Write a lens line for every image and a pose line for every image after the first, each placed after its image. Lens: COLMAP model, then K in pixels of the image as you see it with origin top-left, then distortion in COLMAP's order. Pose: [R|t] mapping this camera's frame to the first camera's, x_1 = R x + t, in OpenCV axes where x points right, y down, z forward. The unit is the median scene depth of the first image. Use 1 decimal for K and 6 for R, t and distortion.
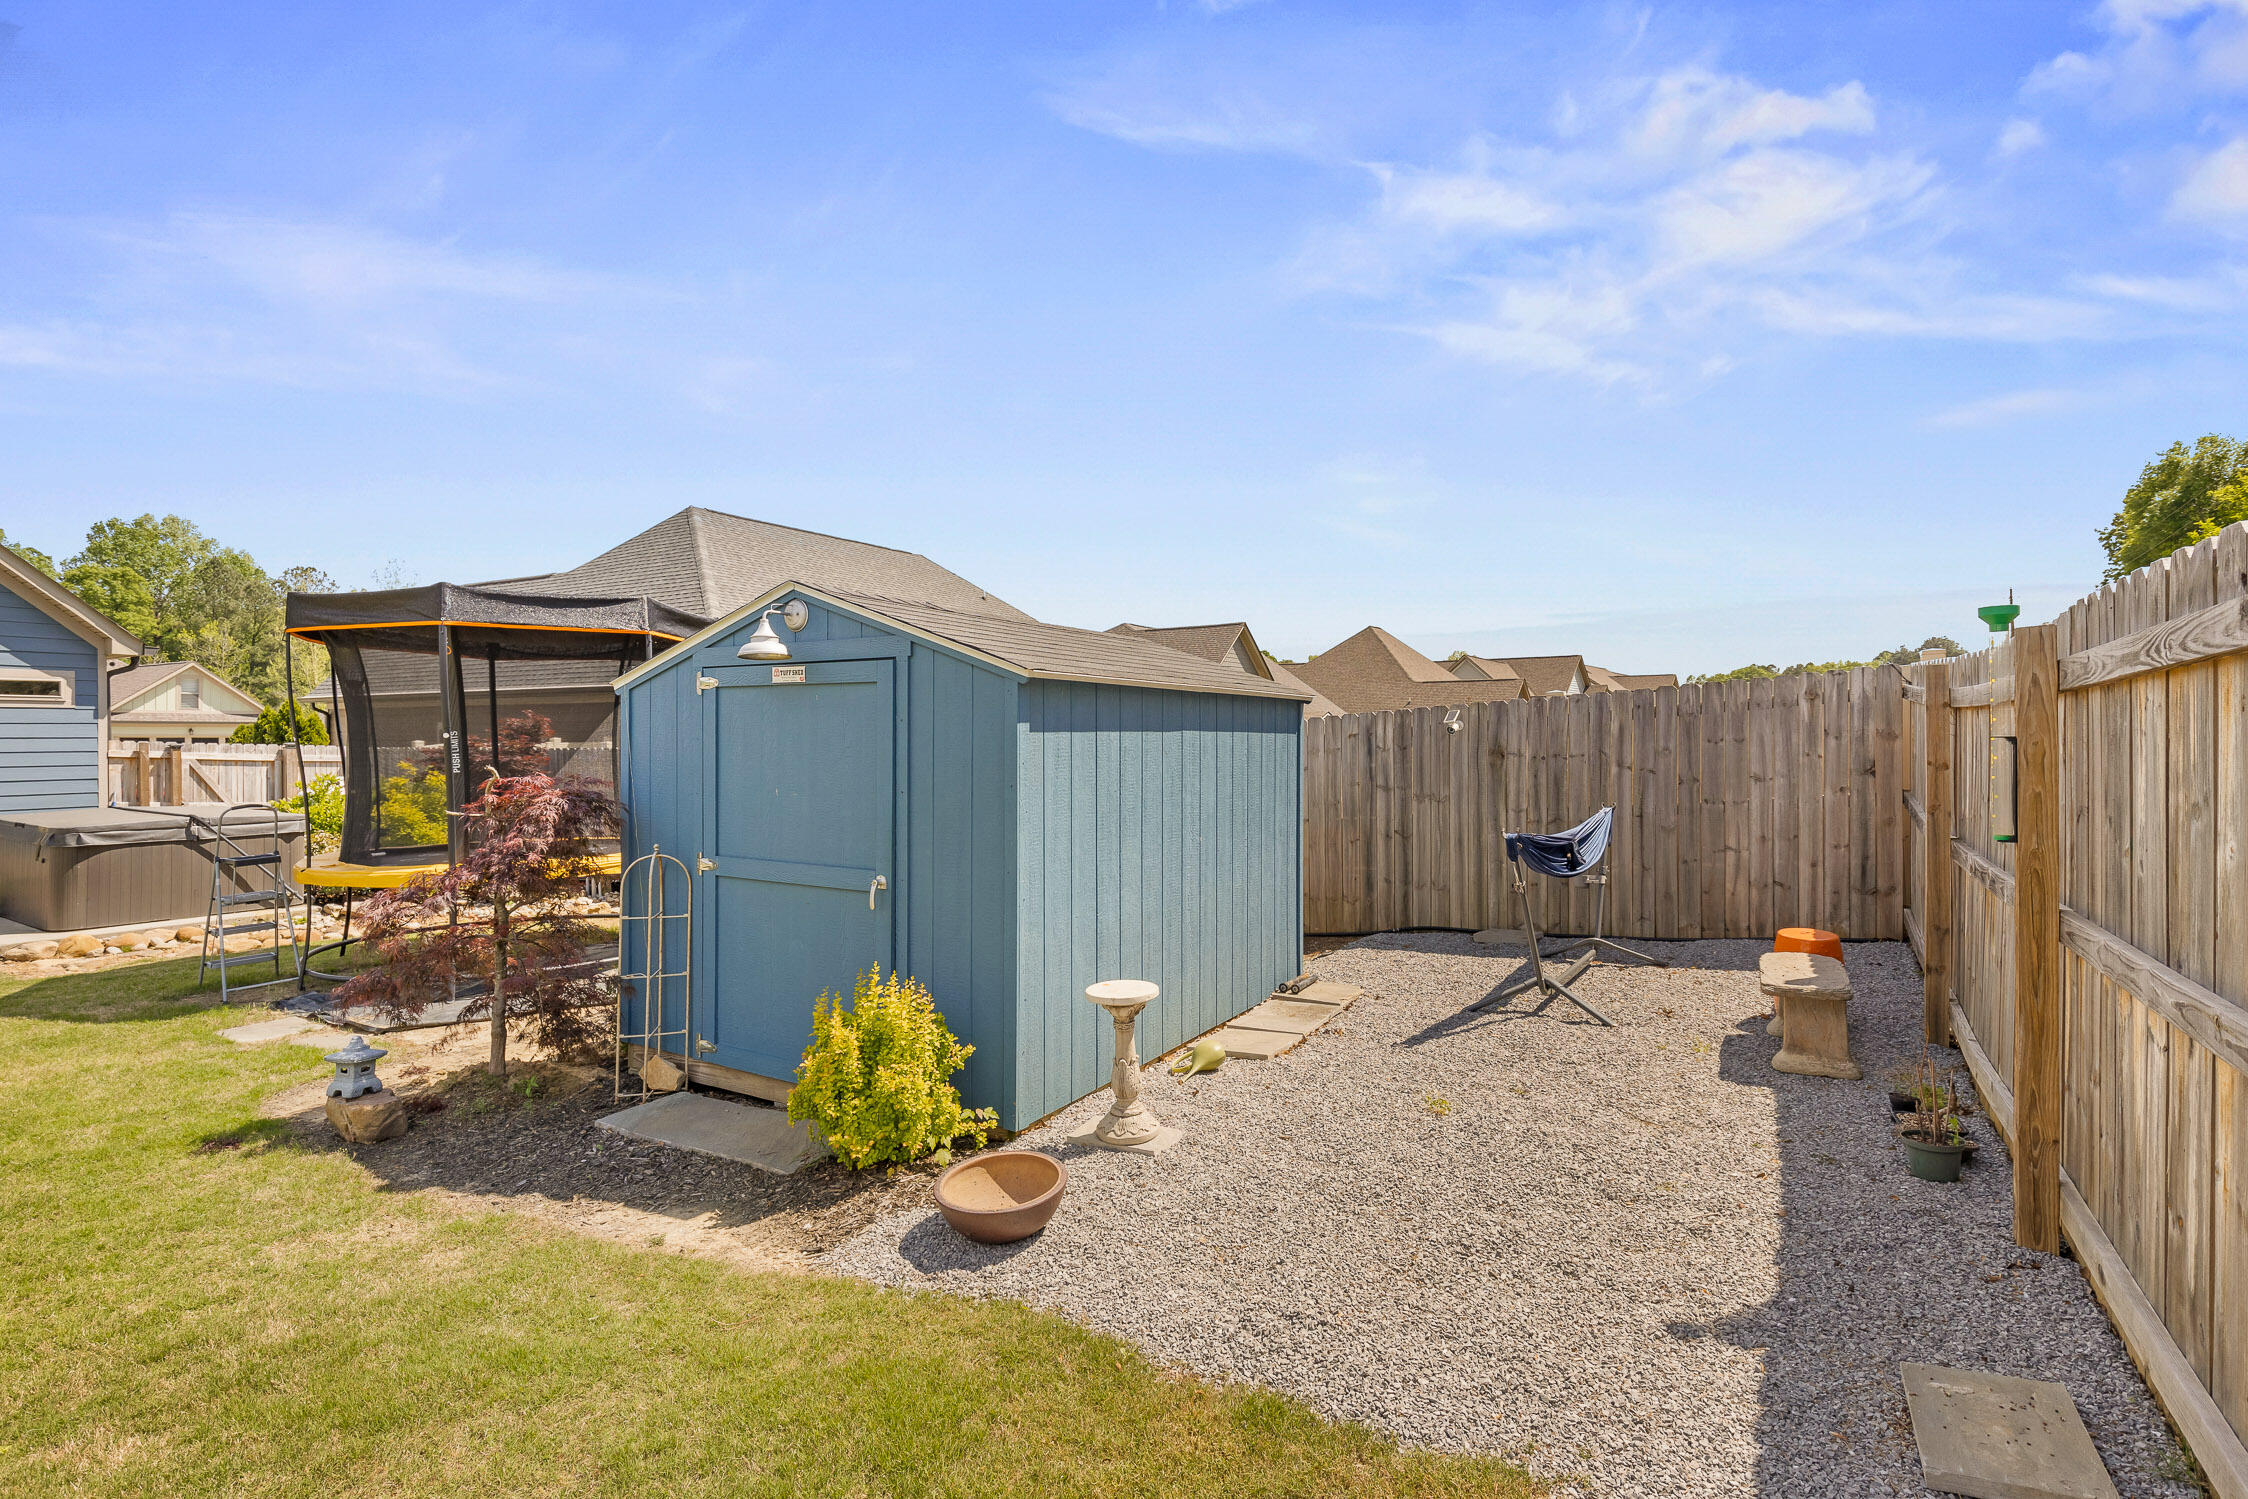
lens RADIAL K [[1061.0, 0, 1124.0], [0, 1061.0, 749.5], [0, 0, 1]] dist [-0.001924, -0.000278]
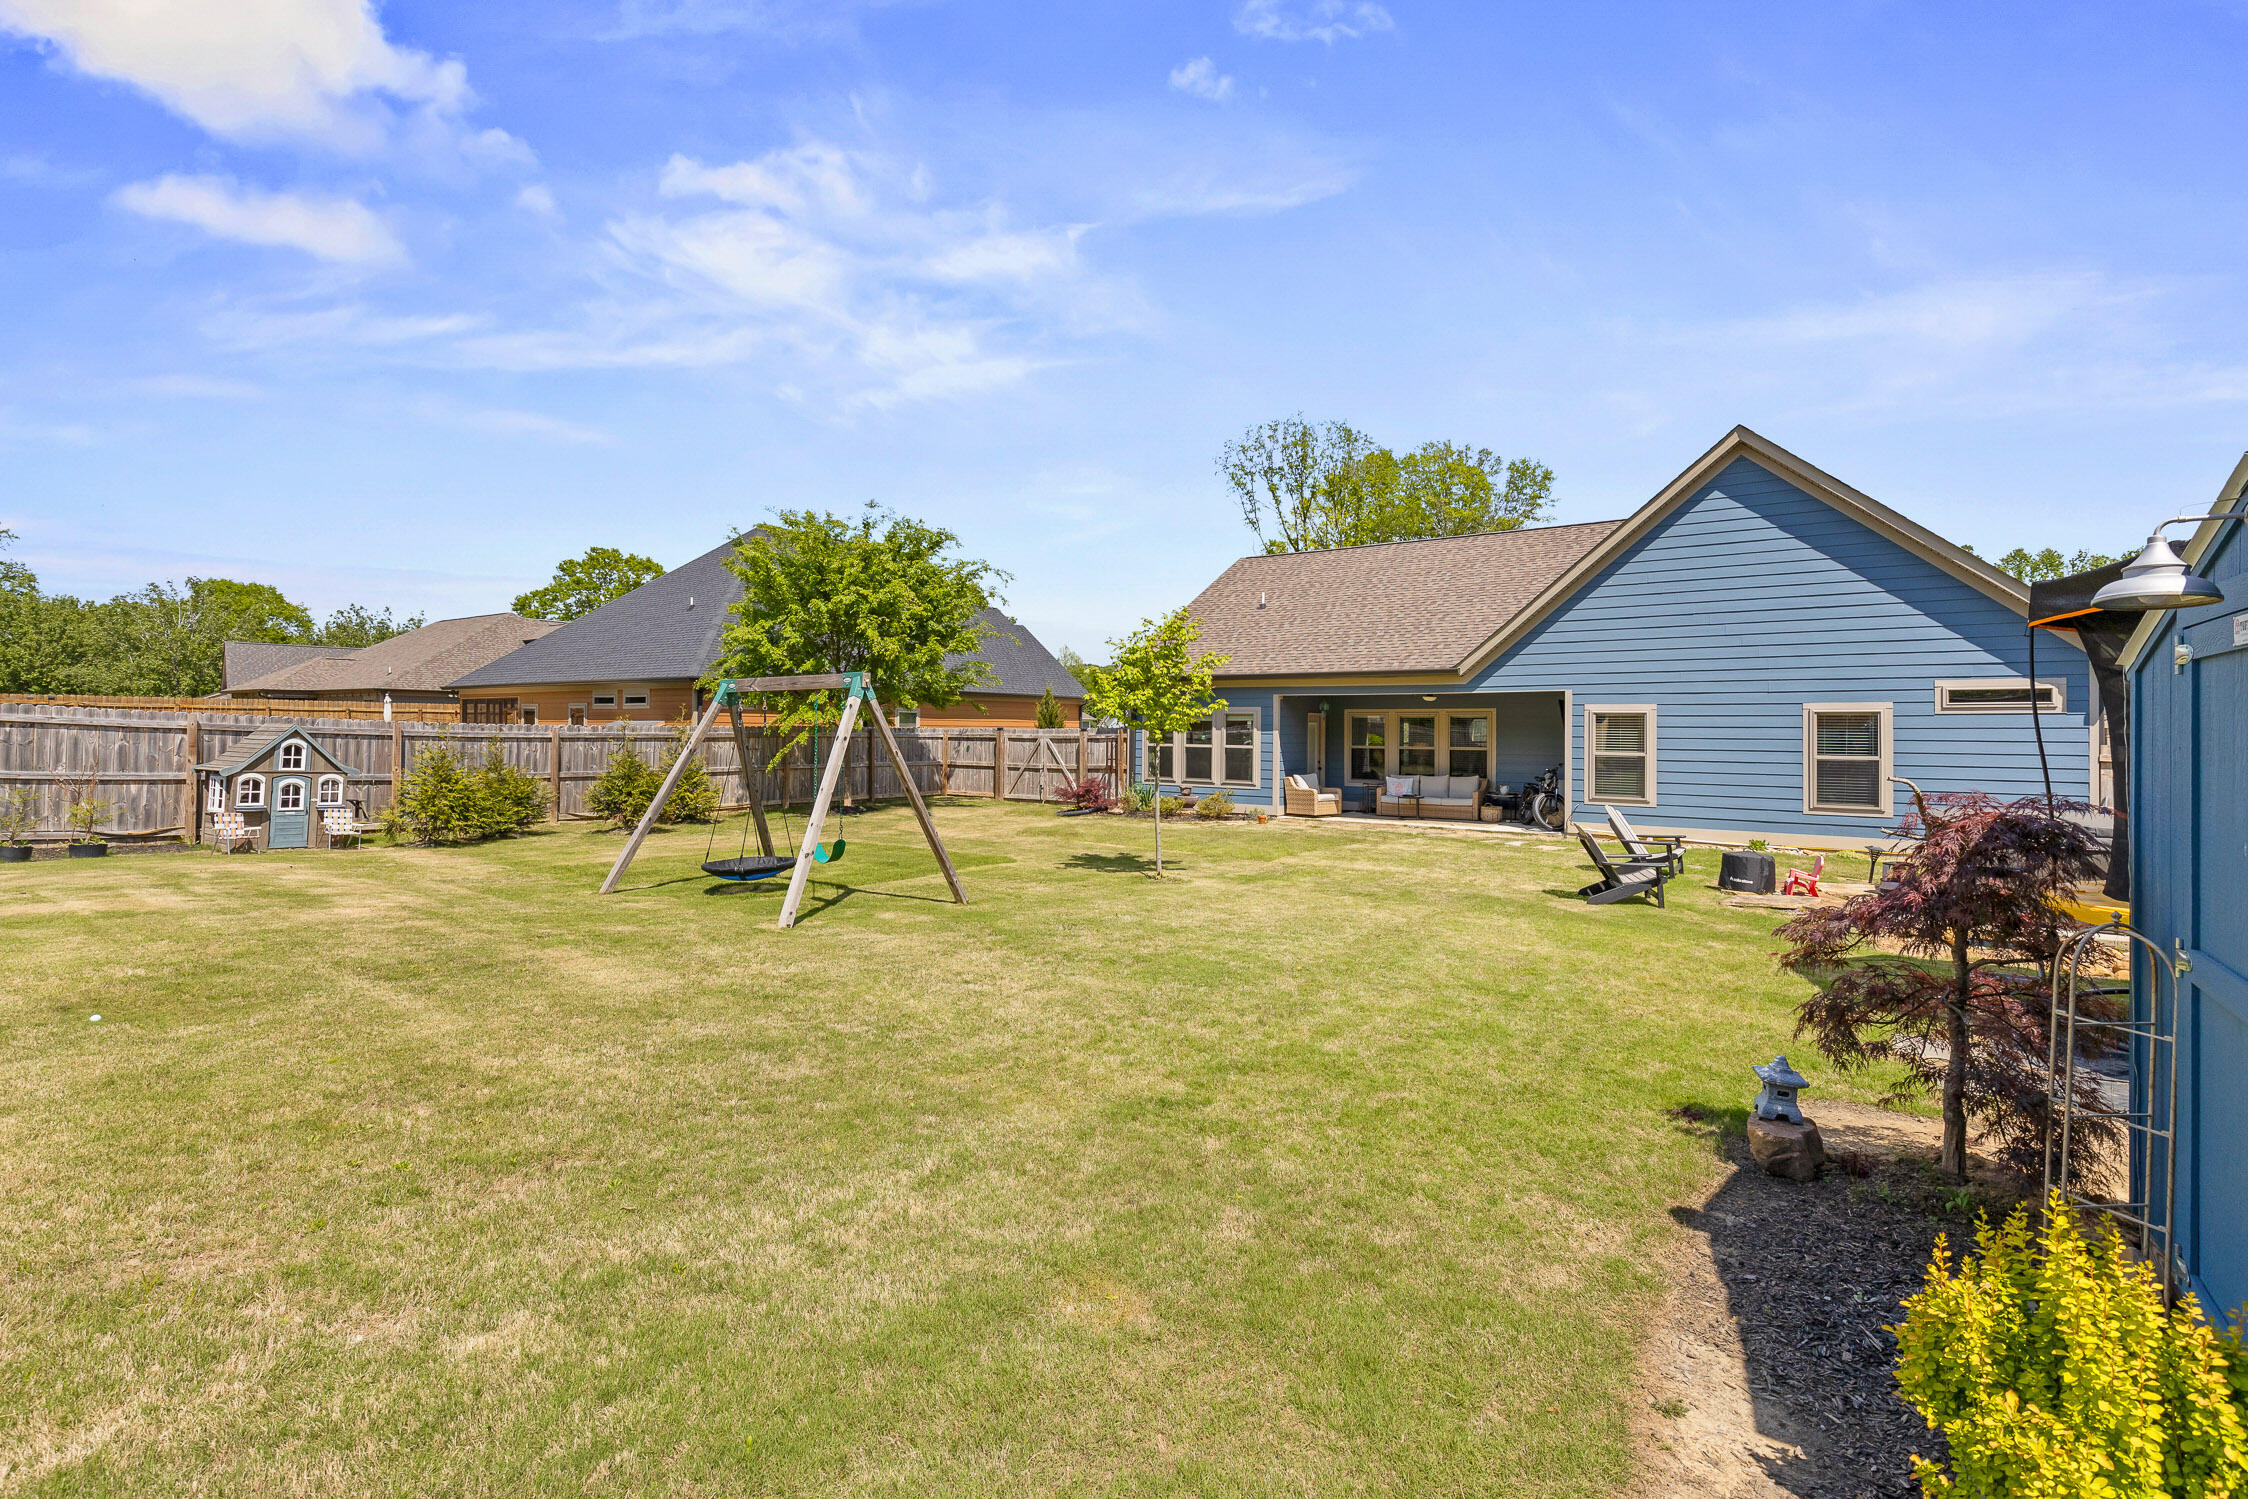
lens RADIAL K [[1019.5, 0, 1115.8], [0, 1019.5, 727.6], [0, 0, 1]] dist [0.004661, 0.000686]
pose [[-0.061781, -0.003490, -0.998084, 0.089255], [-0.022560, 0.999743, -0.002099, -0.002754], [0.997835, 0.022388, -0.061844, 0.183773]]
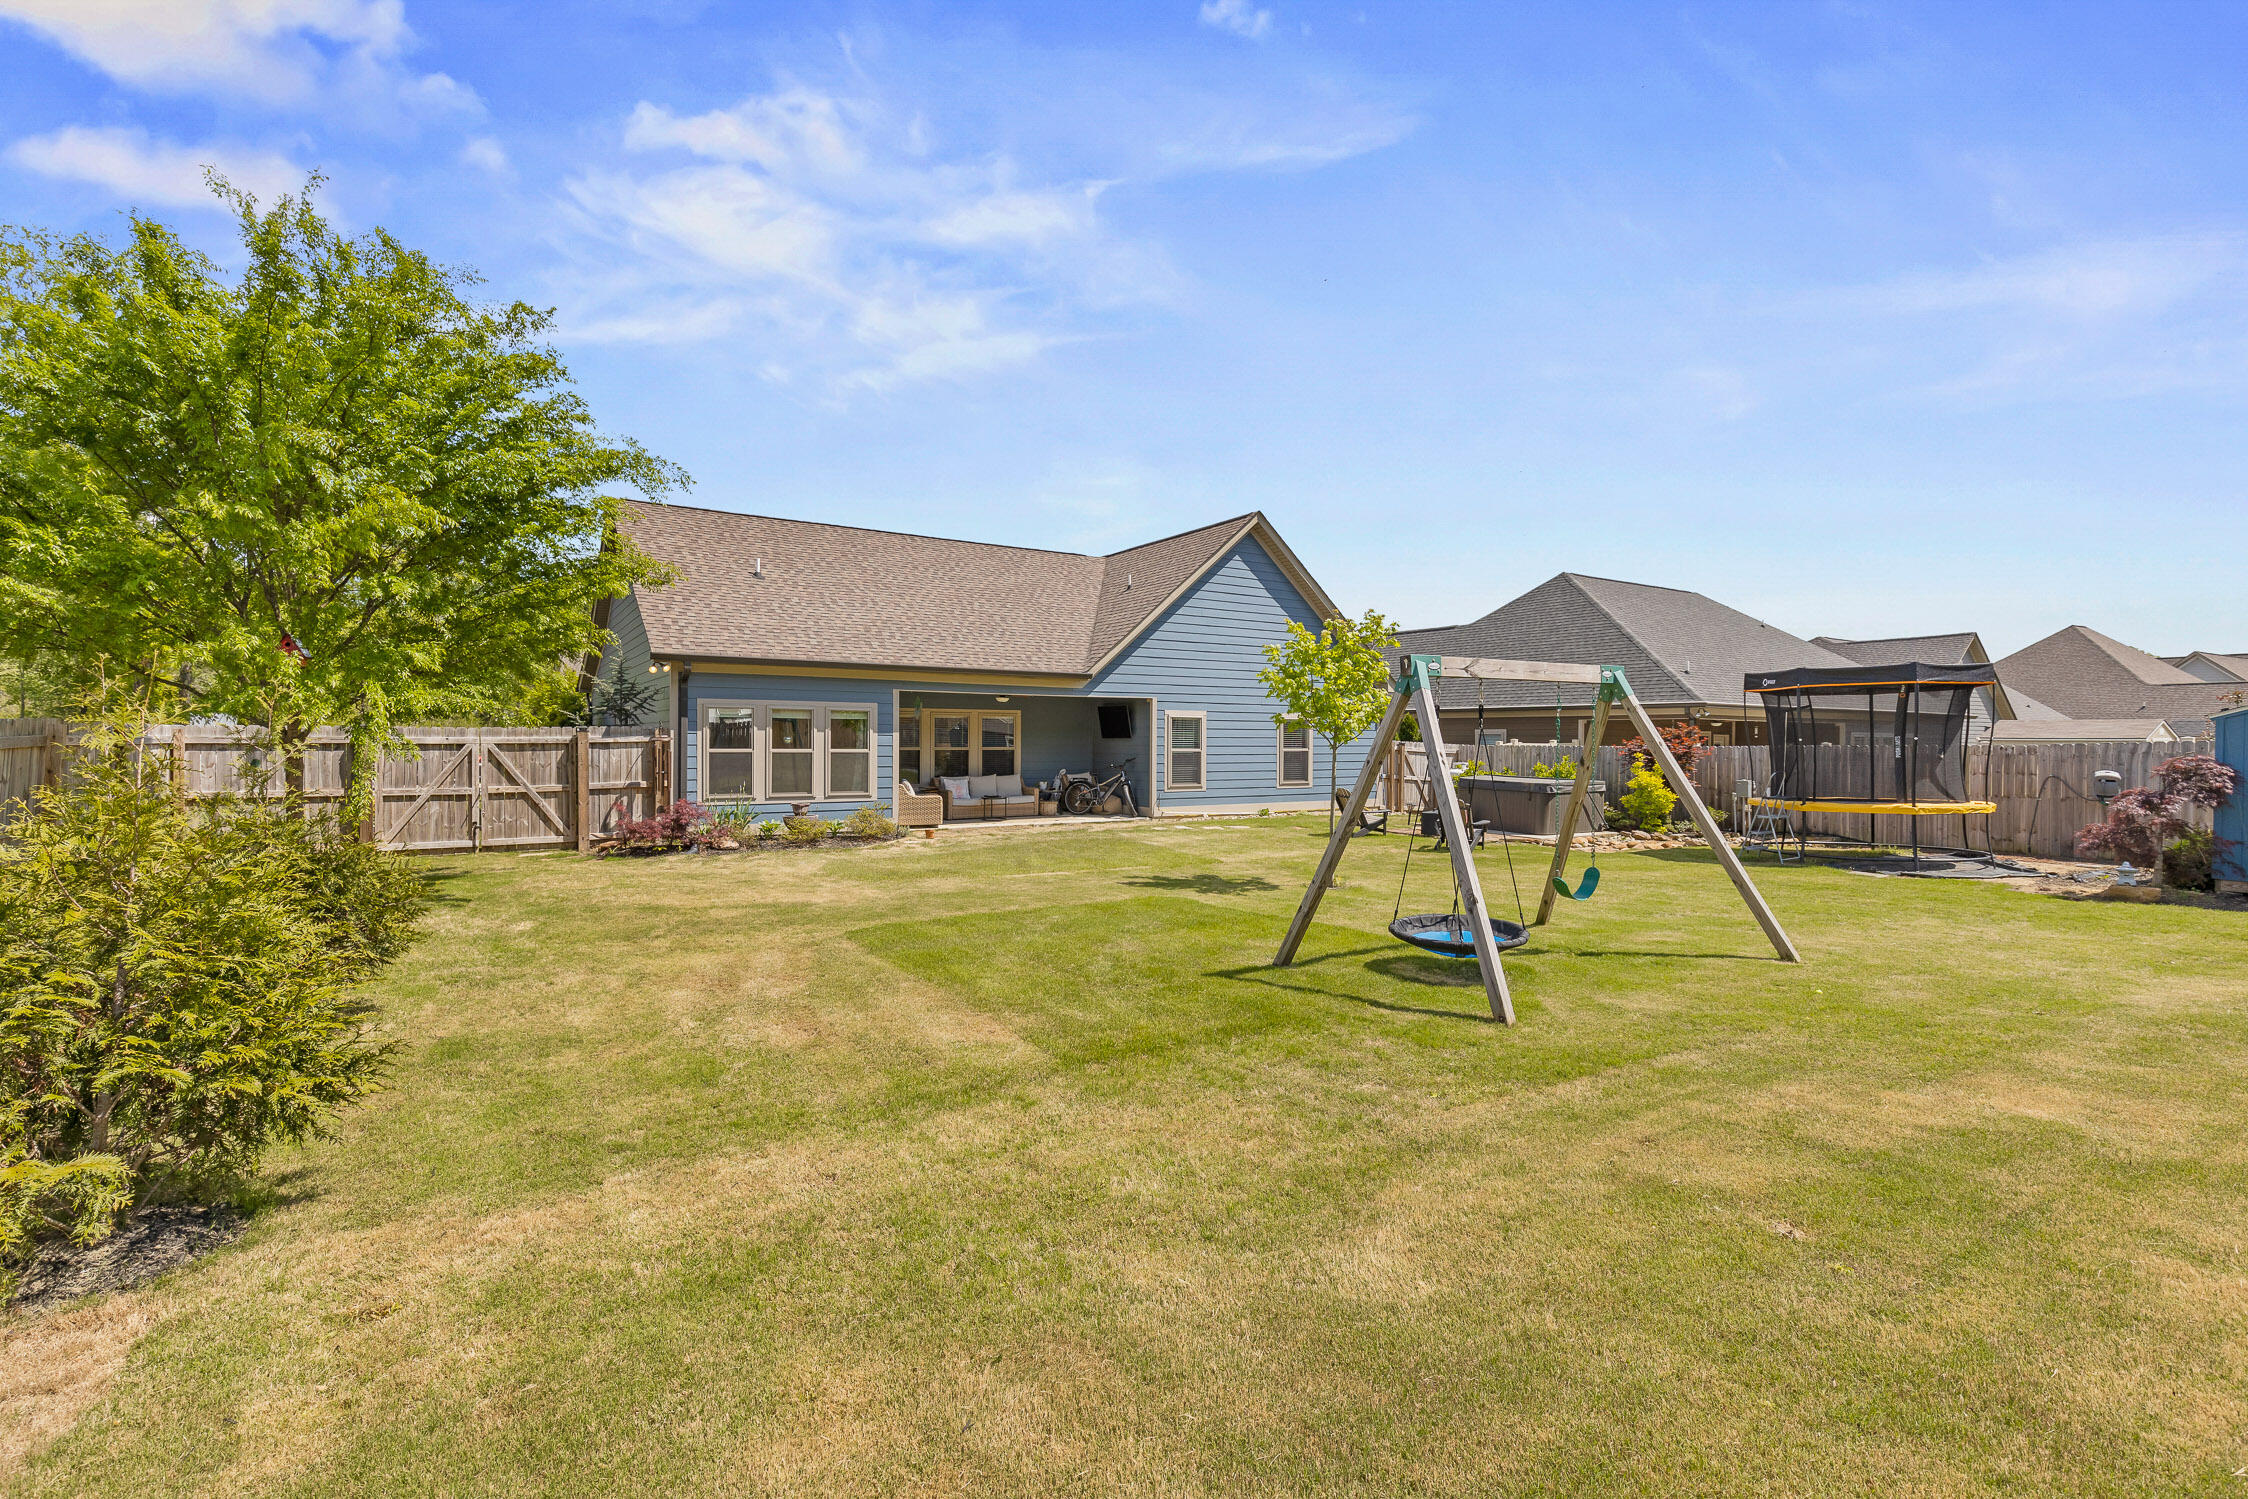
lens RADIAL K [[1019.5, 0, 1115.8], [0, 1019.5, 727.6], [0, 0, 1]] dist [0.004661, 0.000686]
pose [[0.902976, 0.001641, -0.429689, -0.862811], [-0.011890, 0.999705, -0.021168, 0.017899], [0.429527, 0.024224, 0.902729, -1.045977]]
